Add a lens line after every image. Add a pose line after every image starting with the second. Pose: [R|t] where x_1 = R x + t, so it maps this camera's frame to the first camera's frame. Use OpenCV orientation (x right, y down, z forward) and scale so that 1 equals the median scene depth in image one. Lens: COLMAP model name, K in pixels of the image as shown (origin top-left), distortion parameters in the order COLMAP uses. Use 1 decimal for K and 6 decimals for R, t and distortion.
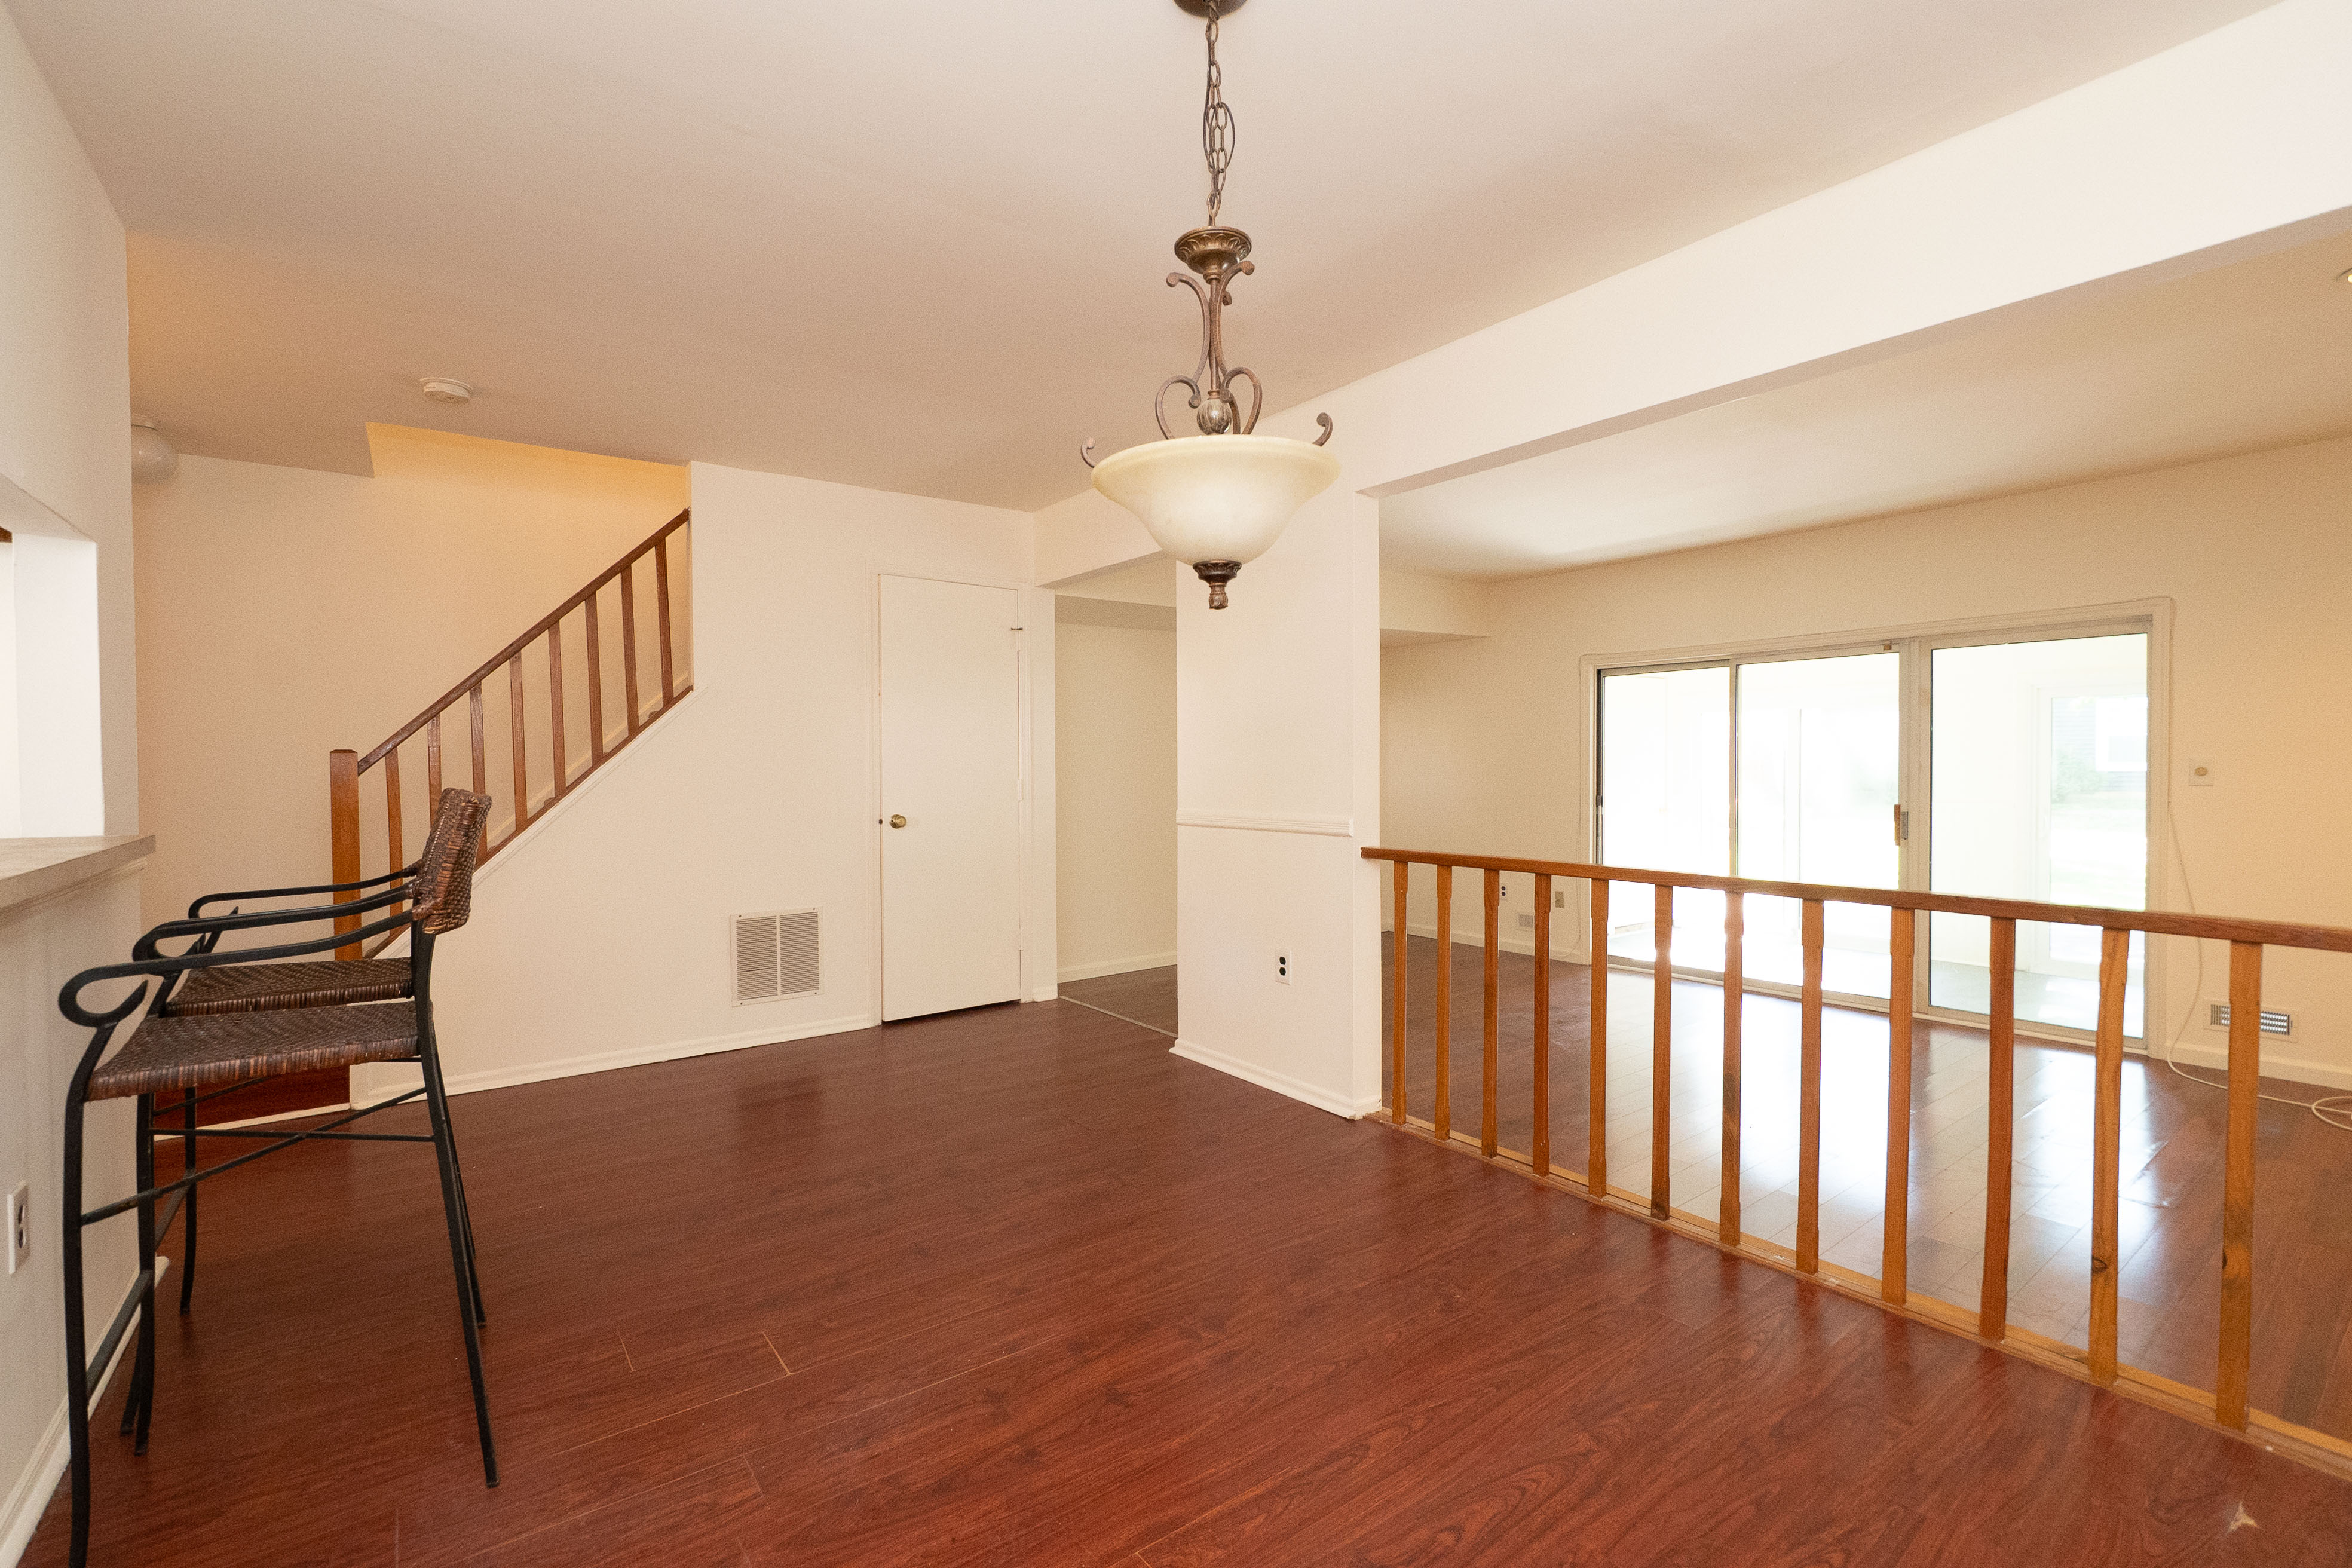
lens RADIAL K [[1071.6, 0, 1184.8], [0, 1071.6, 791.8], [0, 0, 1]] dist [0.002057, -0.001149]
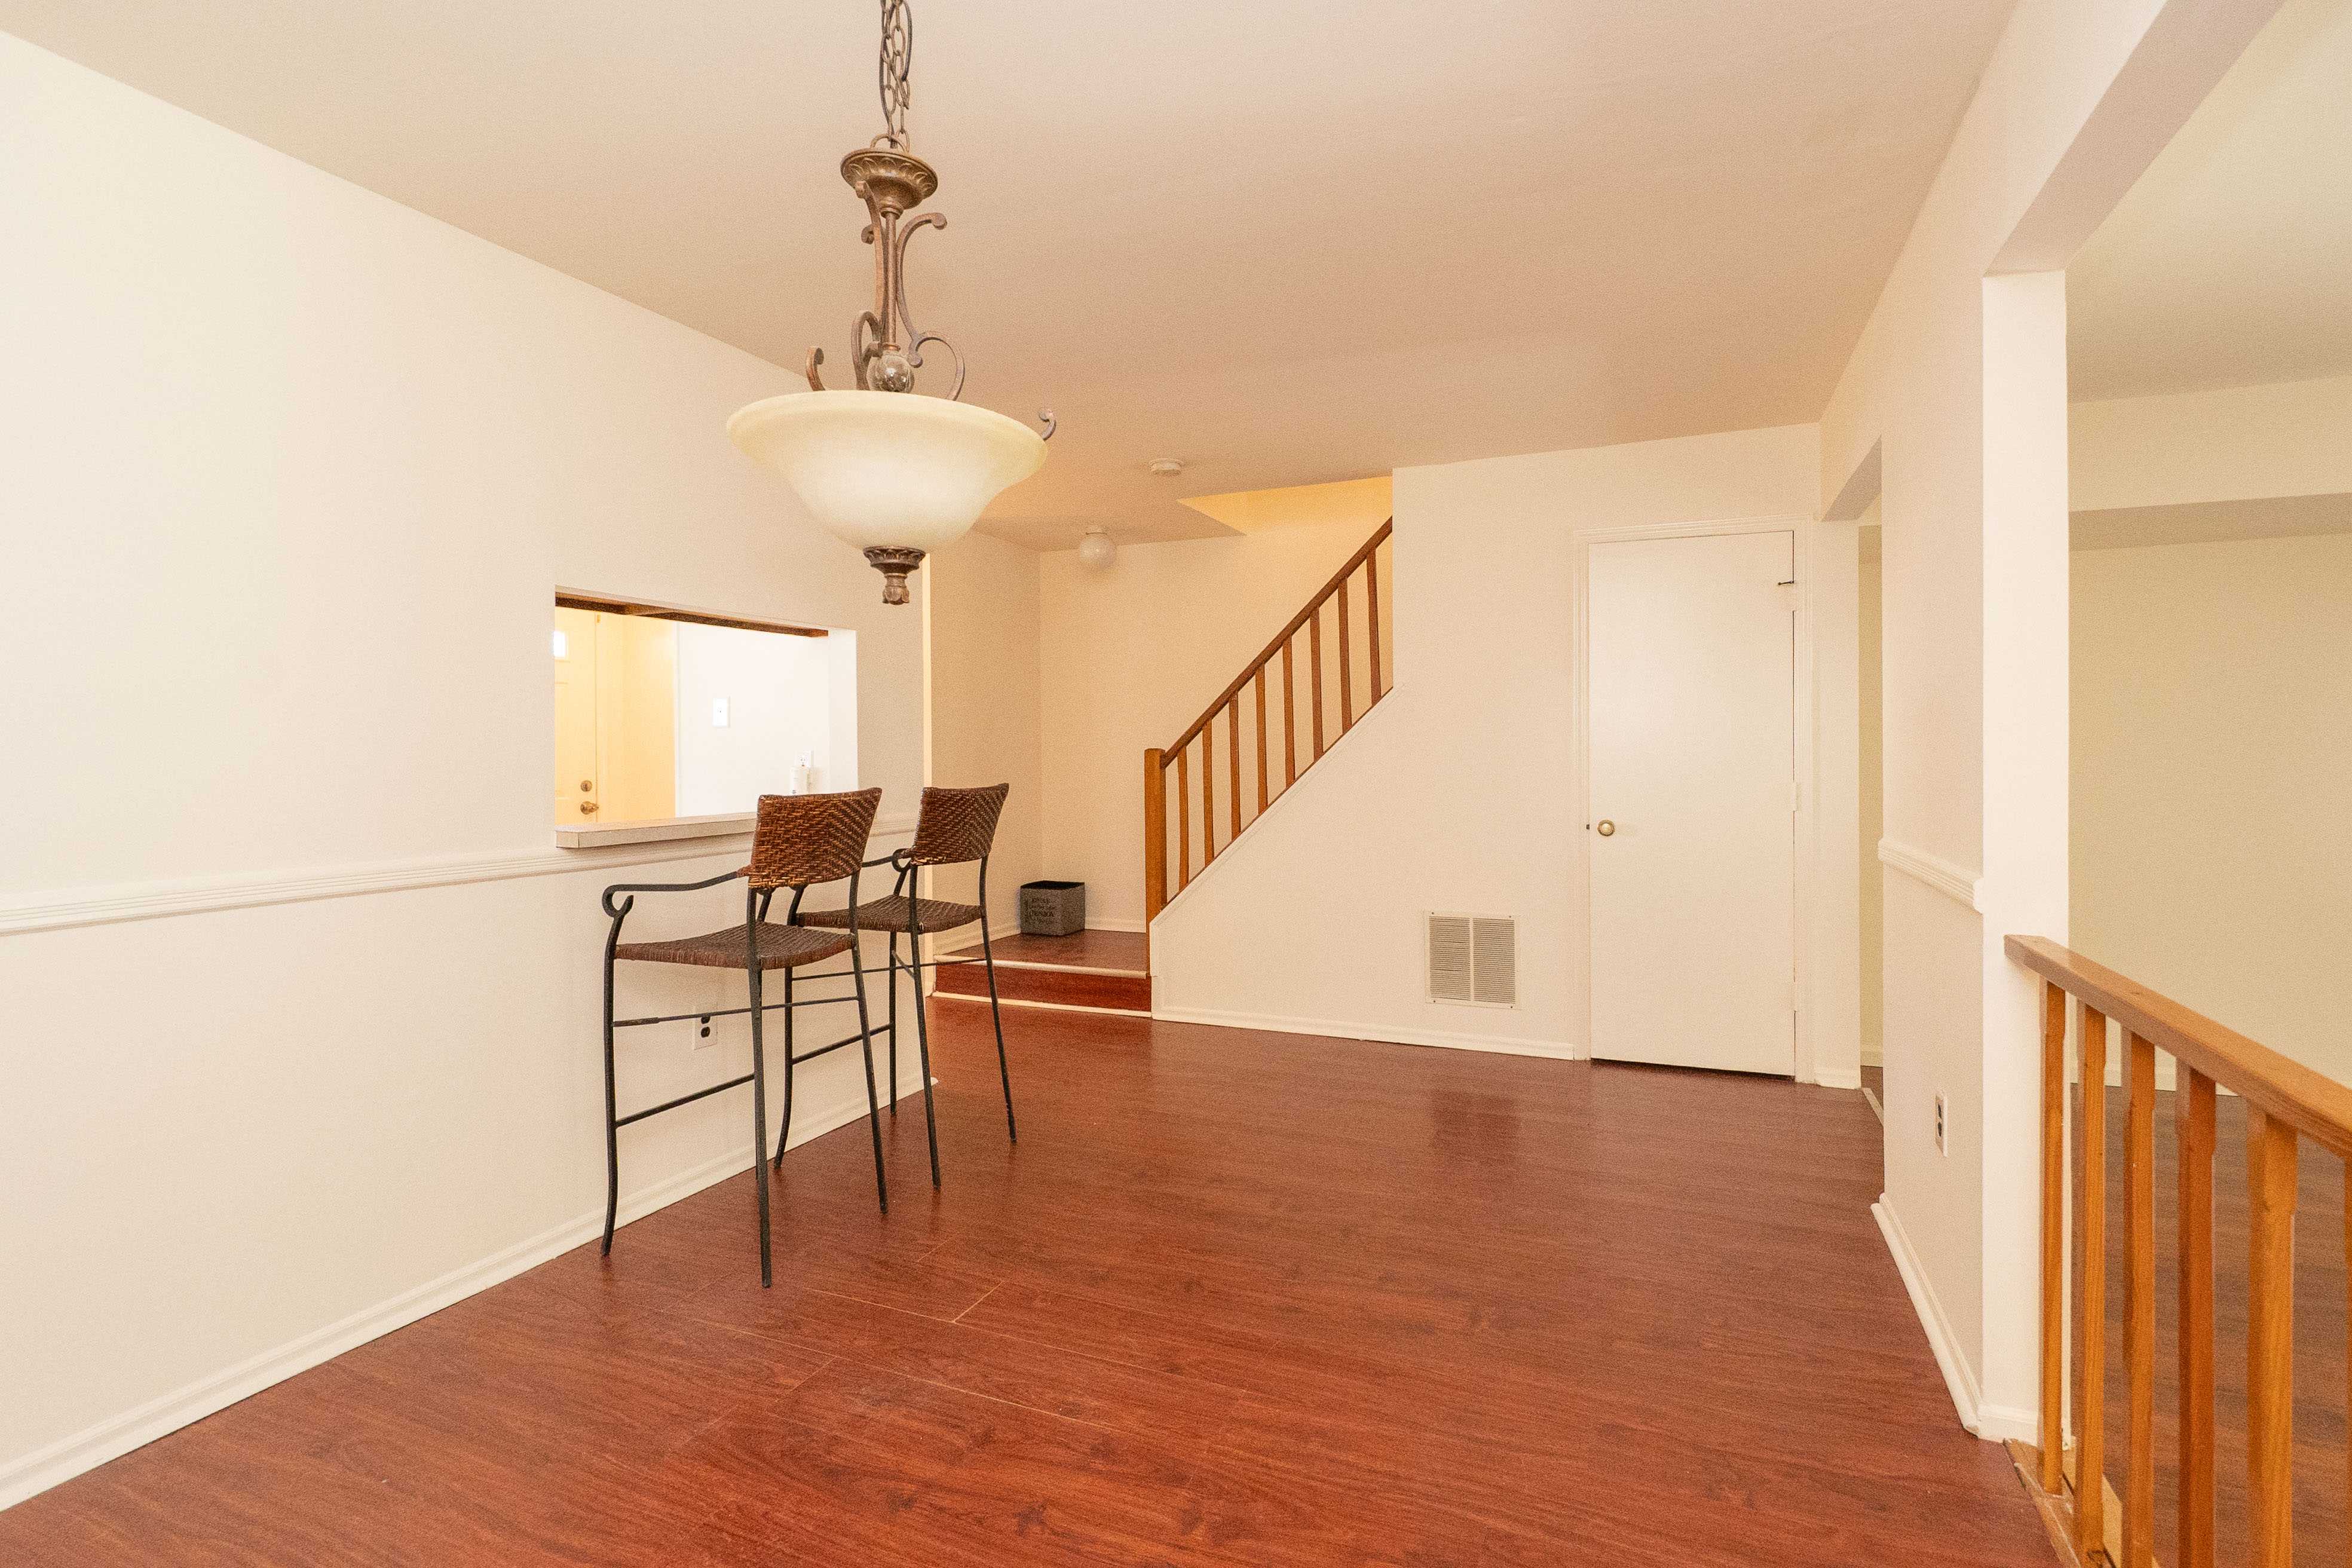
lens RADIAL K [[1071.6, 0, 1189.2], [0, 1071.6, 766.3], [0, 0, 1]] dist [0.002057, -0.001149]
pose [[0.504107, 0.014458, -0.863520, 0.380811], [-0.021313, 0.999764, 0.004297, -0.023300], [0.863378, 0.016238, 0.504296, 0.344620]]
